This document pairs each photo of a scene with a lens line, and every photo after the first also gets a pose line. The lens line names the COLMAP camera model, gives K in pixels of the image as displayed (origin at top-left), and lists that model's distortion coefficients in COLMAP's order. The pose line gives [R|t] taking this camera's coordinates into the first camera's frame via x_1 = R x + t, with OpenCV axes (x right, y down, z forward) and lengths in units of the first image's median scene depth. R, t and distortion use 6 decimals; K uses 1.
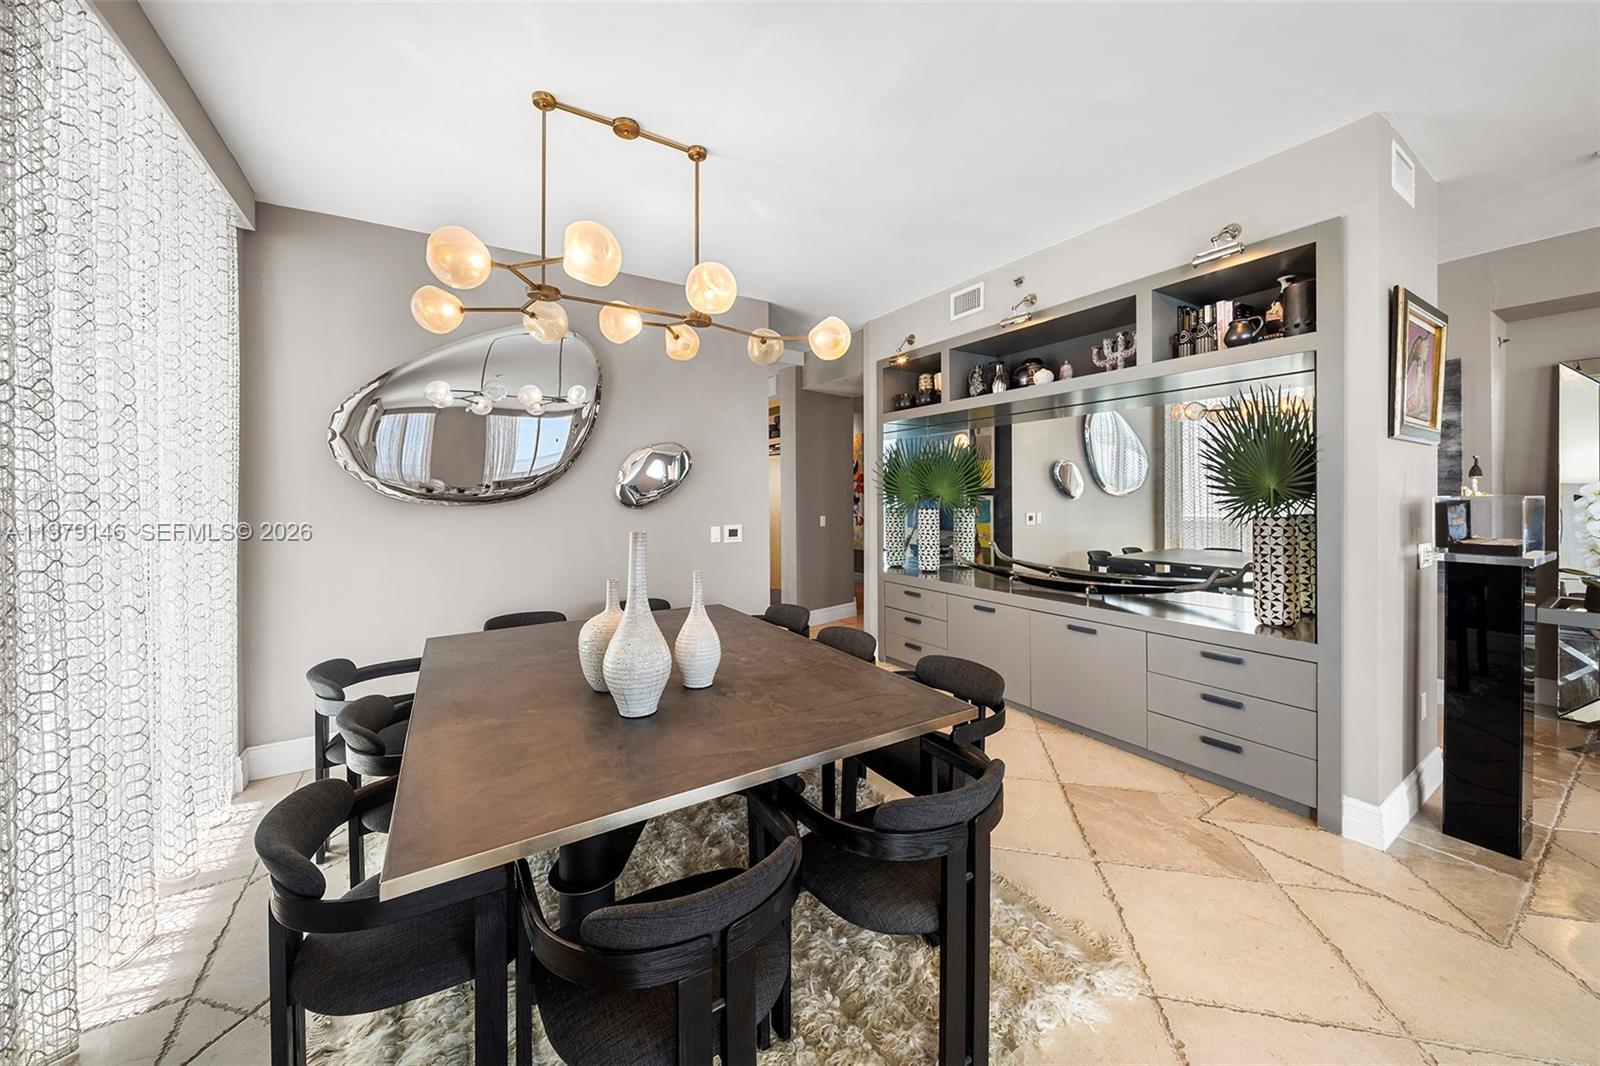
lens RADIAL K [[553.2, 0, 802.3], [0, 553.2, 494.2], [0, 0, 1]] dist [-0.000139, -0.000029]
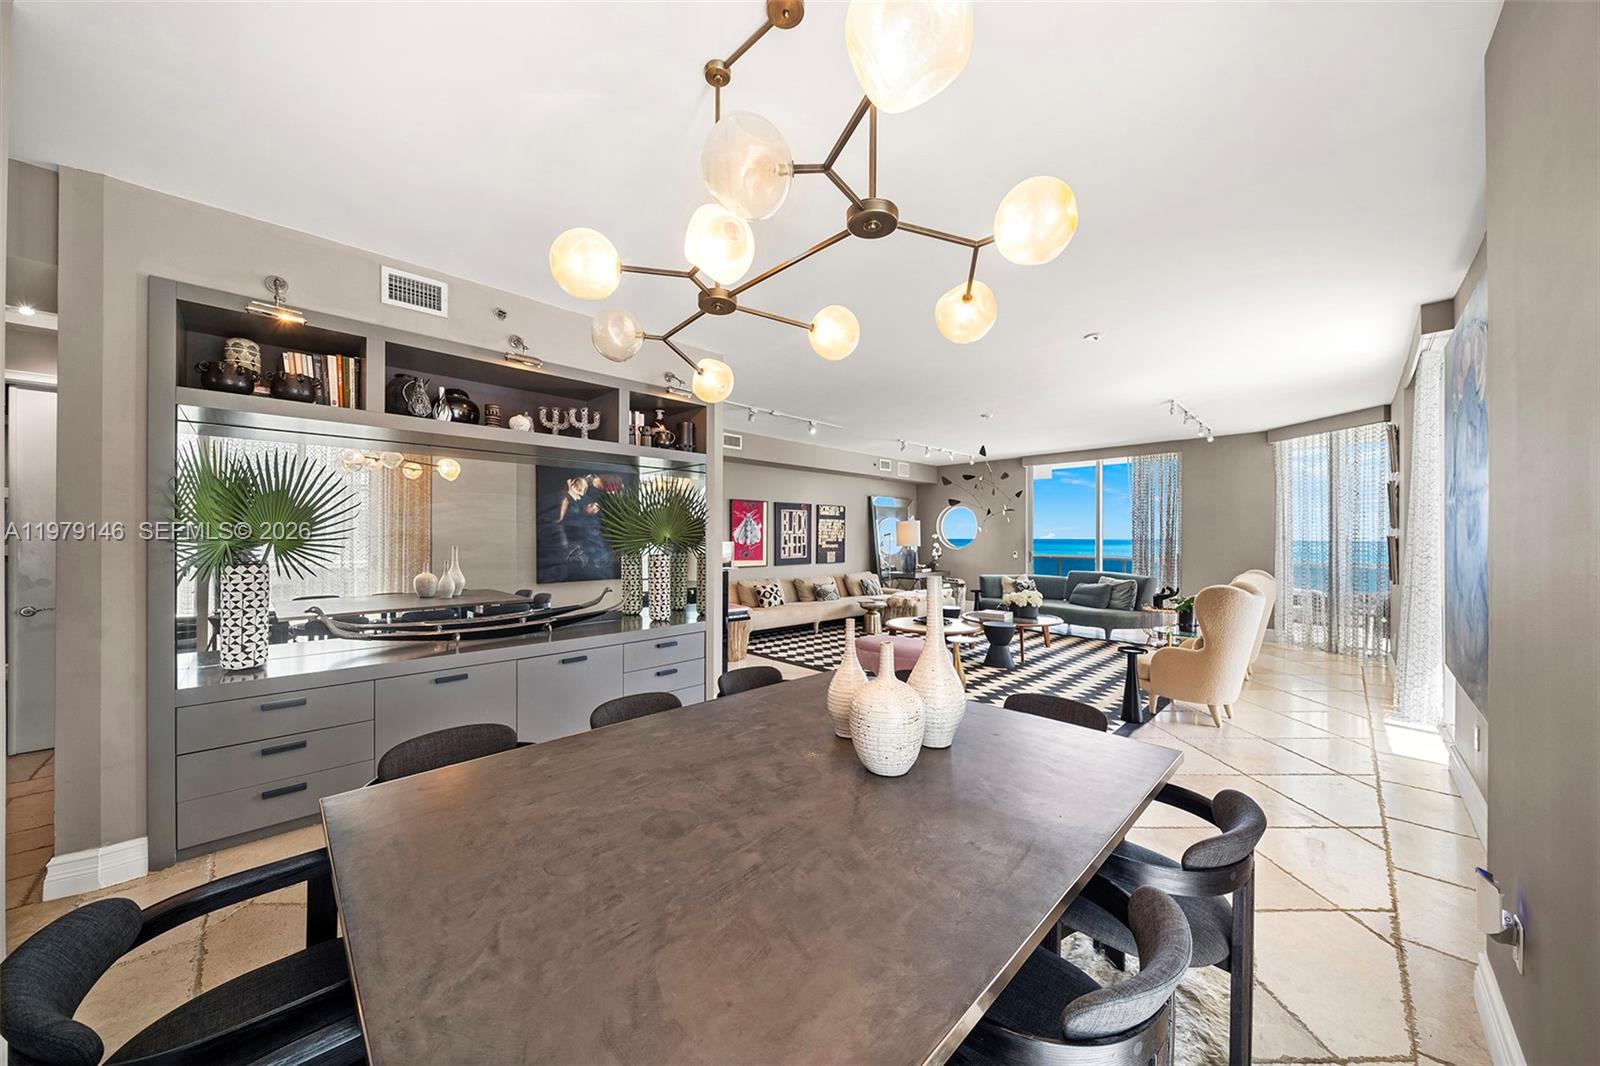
lens RADIAL K [[542.2, 0, 792.0], [0, 542.2, 538.1], [0, 0, 1]] dist [-0.000037, -0.000039]
pose [[-0.204365, 0.001594, 0.978893, -0.611439], [-0.001478, 0.999997, -0.001937, -0.004353], [-0.978894, -0.001842, -0.204362, 0.709068]]
